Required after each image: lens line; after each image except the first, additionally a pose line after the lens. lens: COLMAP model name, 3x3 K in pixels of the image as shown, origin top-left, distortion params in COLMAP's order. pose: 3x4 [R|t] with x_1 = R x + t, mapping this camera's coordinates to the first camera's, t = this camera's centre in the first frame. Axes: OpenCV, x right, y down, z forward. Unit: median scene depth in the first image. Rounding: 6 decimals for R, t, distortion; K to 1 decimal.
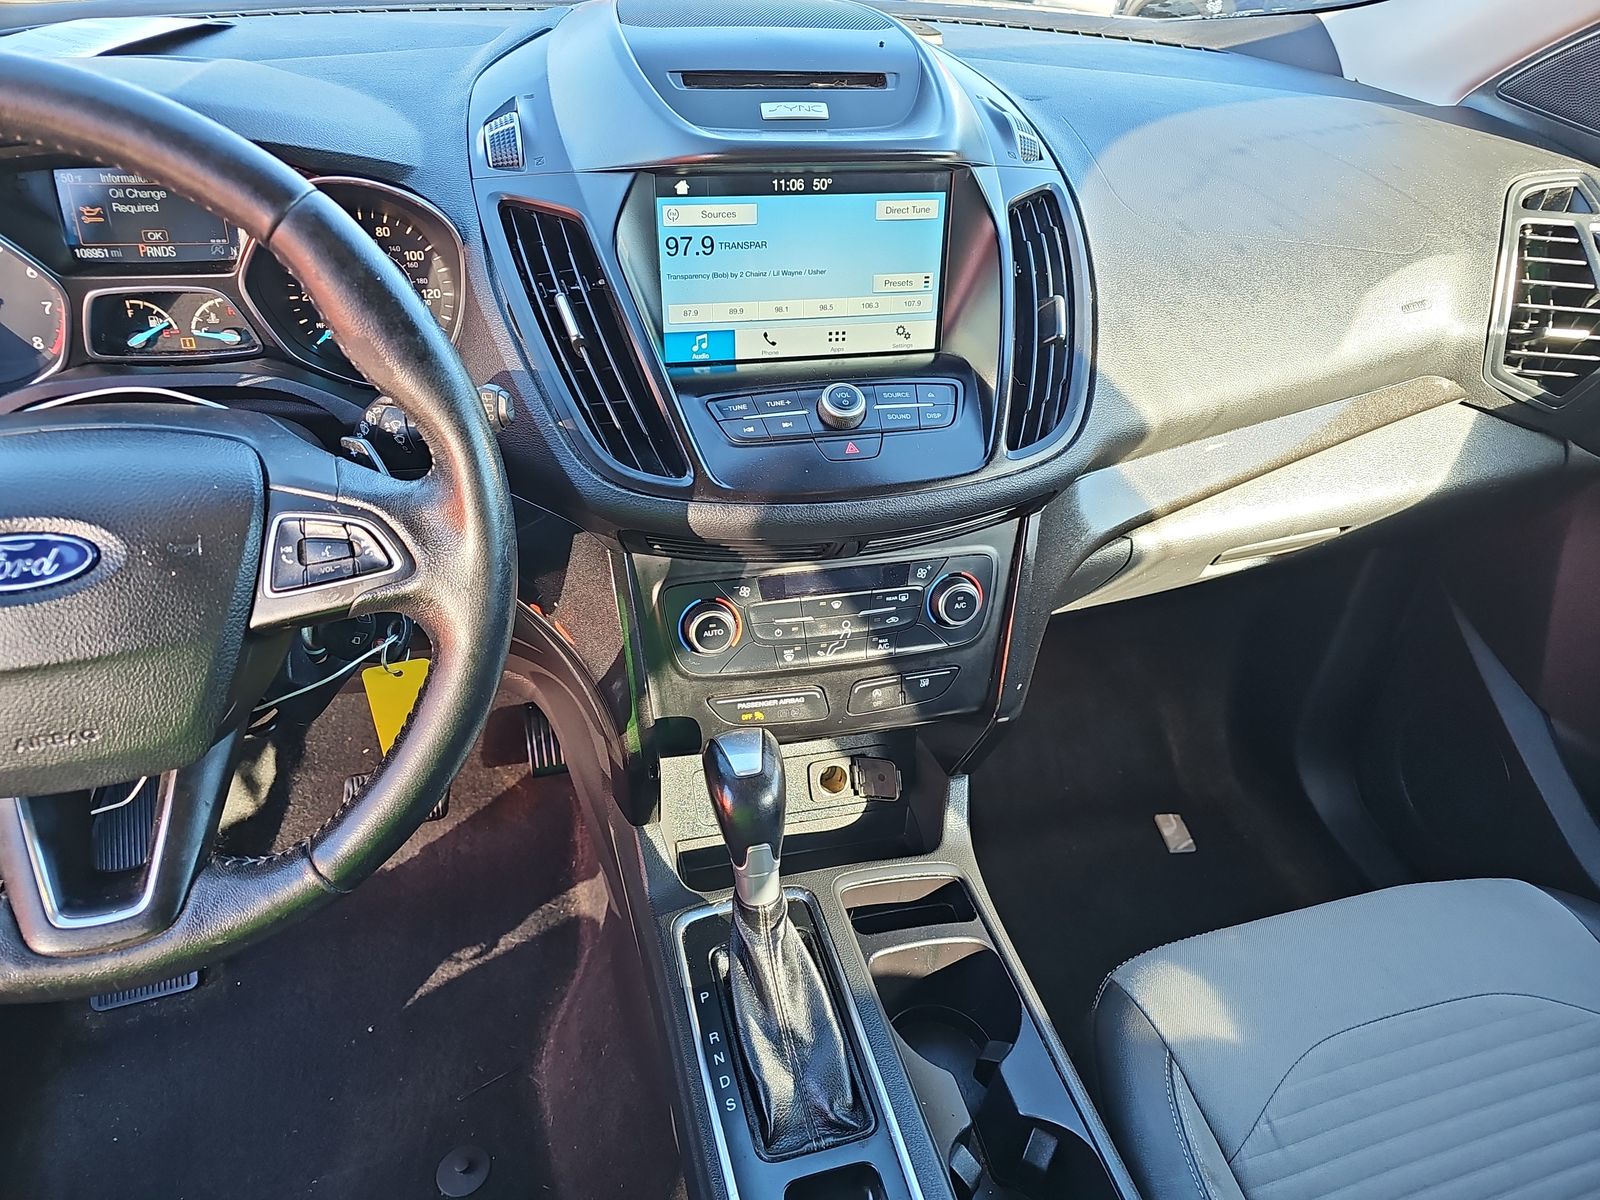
lens RADIAL K [[1062.7, 0, 812.2], [0, 1062.7, 599.0], [0, 0, 1]] dist [0.039890, -0.031390]
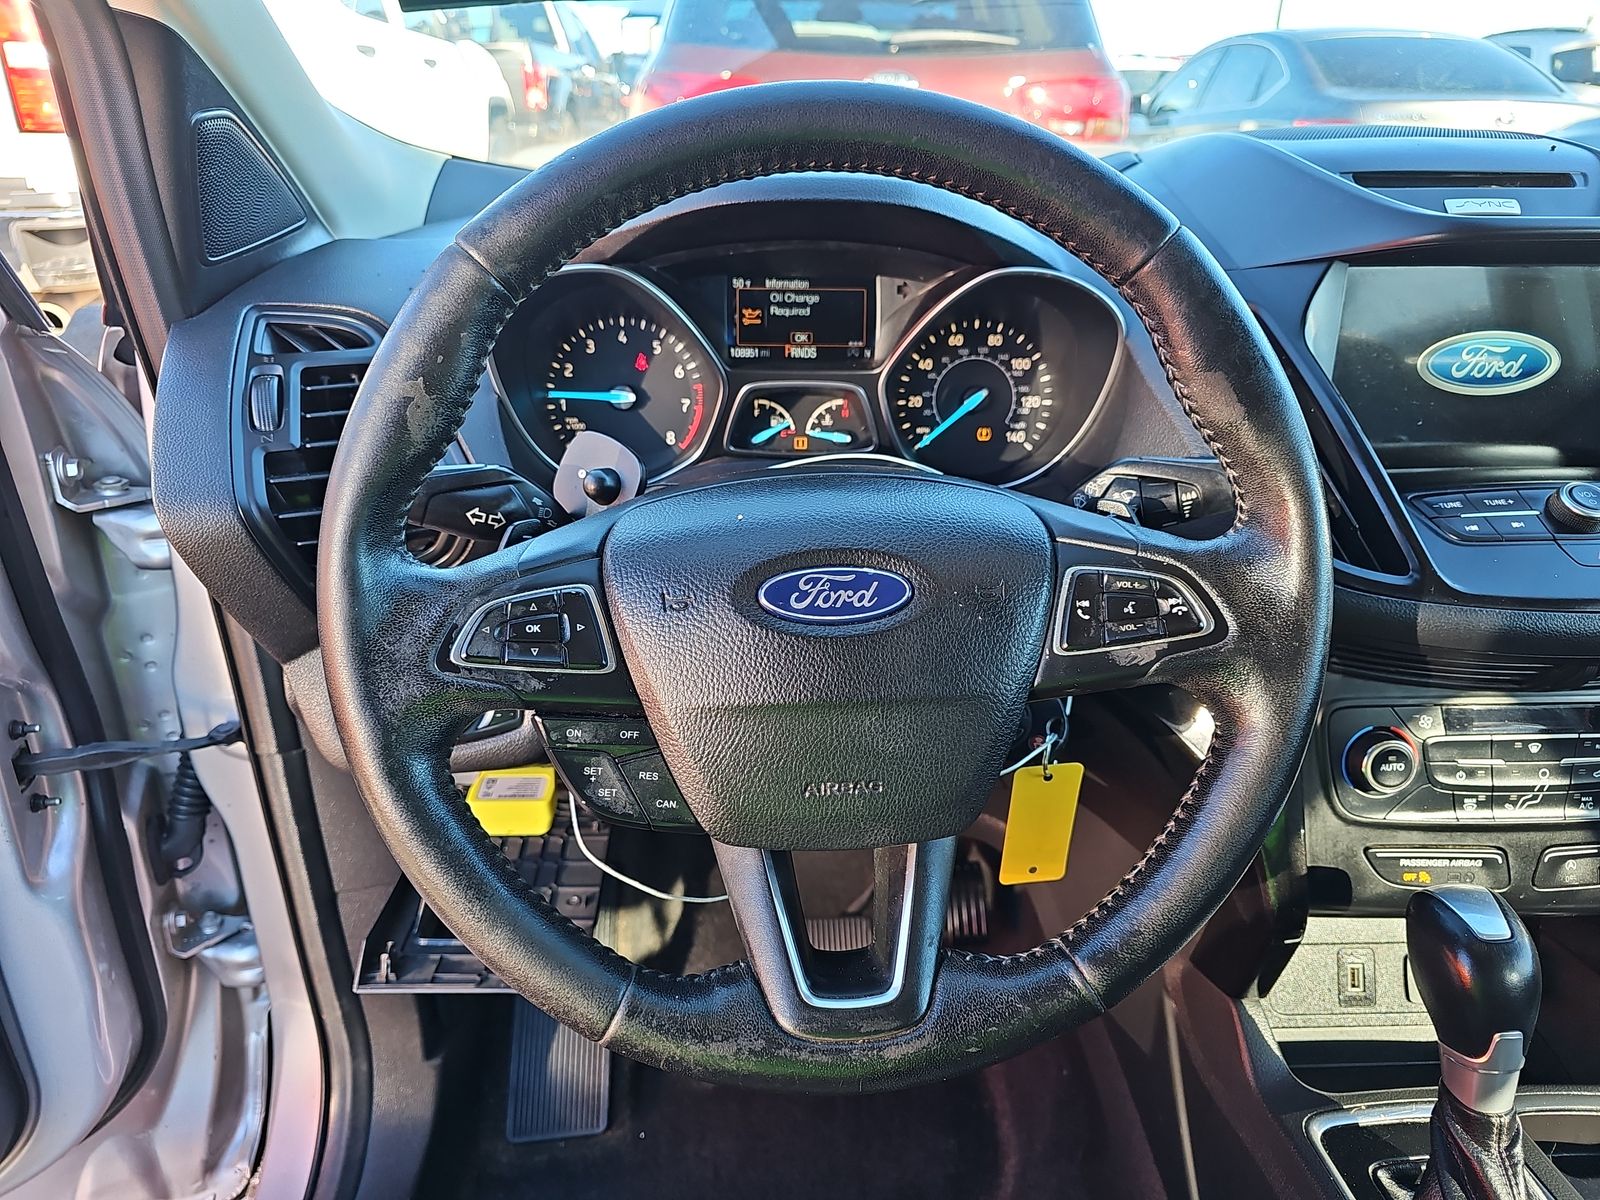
lens RADIAL K [[1062.7, 0, 799.0], [0, 1062.7, 607.5], [0, 0, 1]] dist [0.039890, -0.031390]
pose [[0.977883, 0.049051, -0.203318, -0.377780], [-0.085984, 0.980445, -0.177014, 0.096540], [0.190659, 0.190581, 0.962979, 0.056988]]
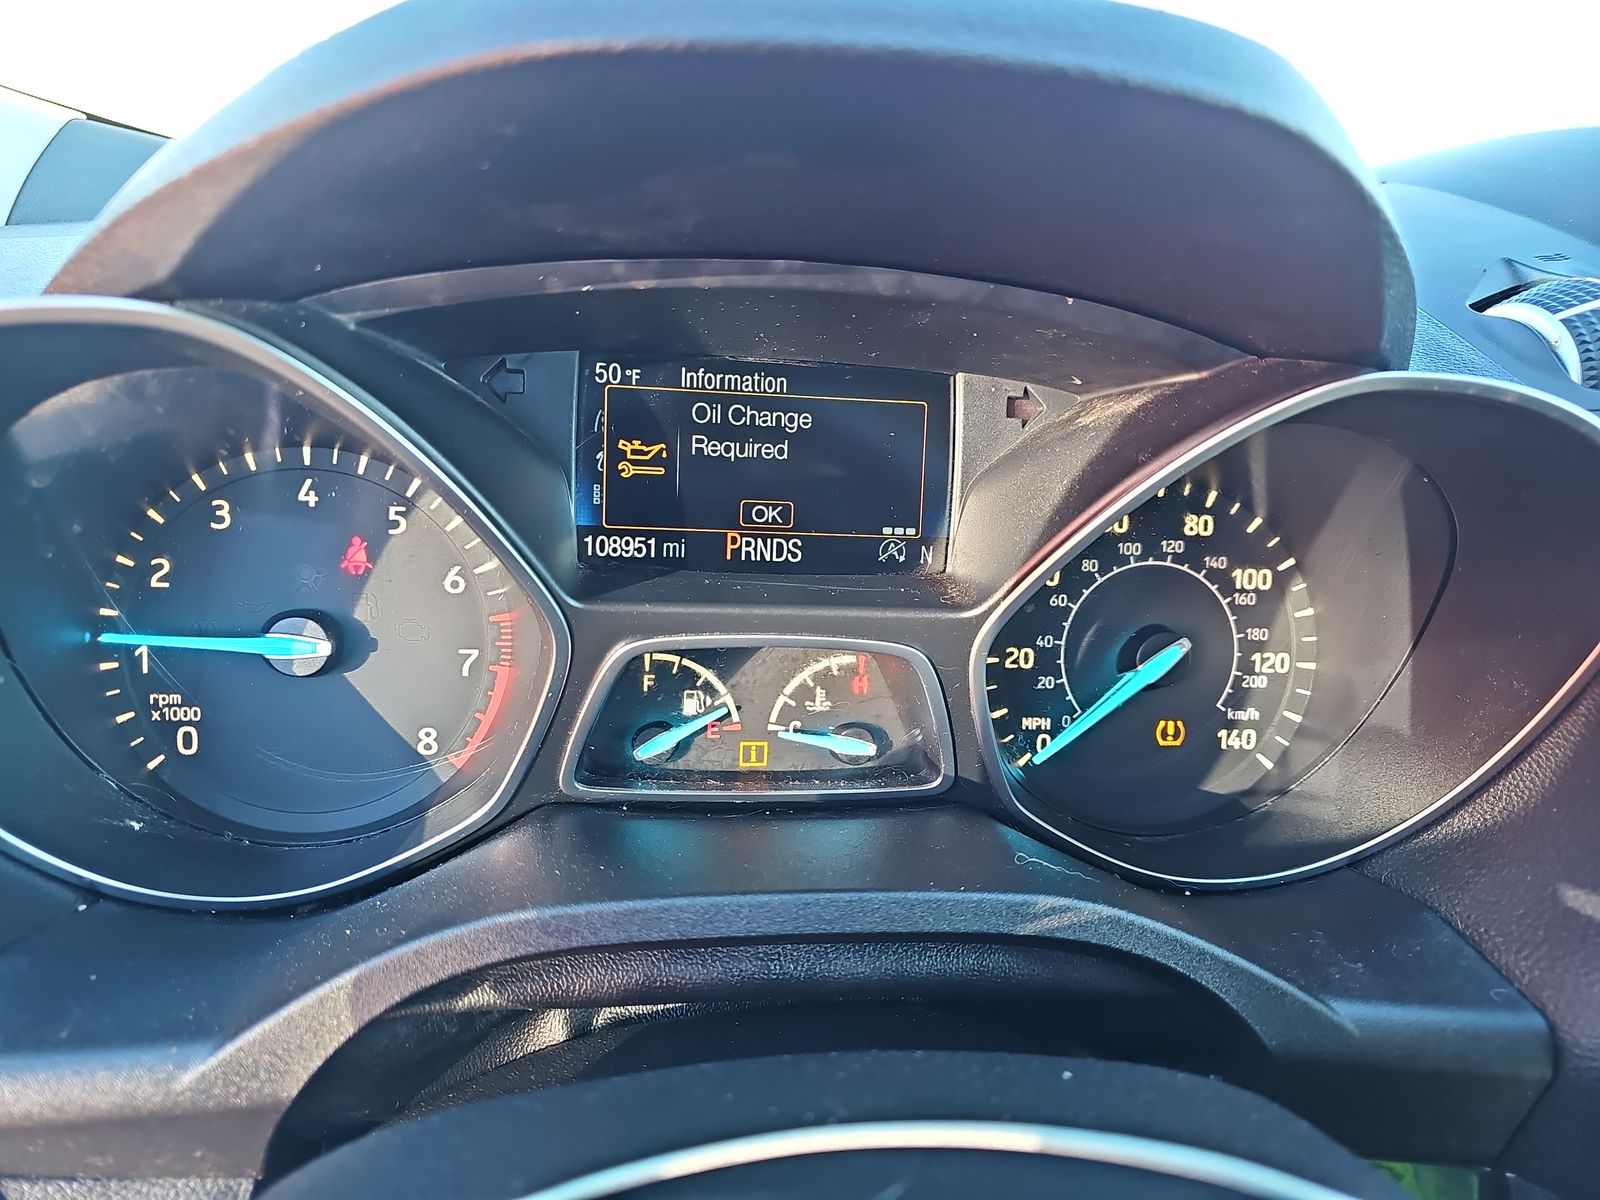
lens RADIAL K [[1062.7, 0, 804.5], [0, 1062.7, 599.1], [0, 0, 1]] dist [0.039890, -0.031390]
pose [[0.994370, 0.051741, -0.092471, -0.537433], [-0.074766, 0.960994, -0.266272, -0.191014], [0.075087, 0.271686, 0.959452, 0.595188]]
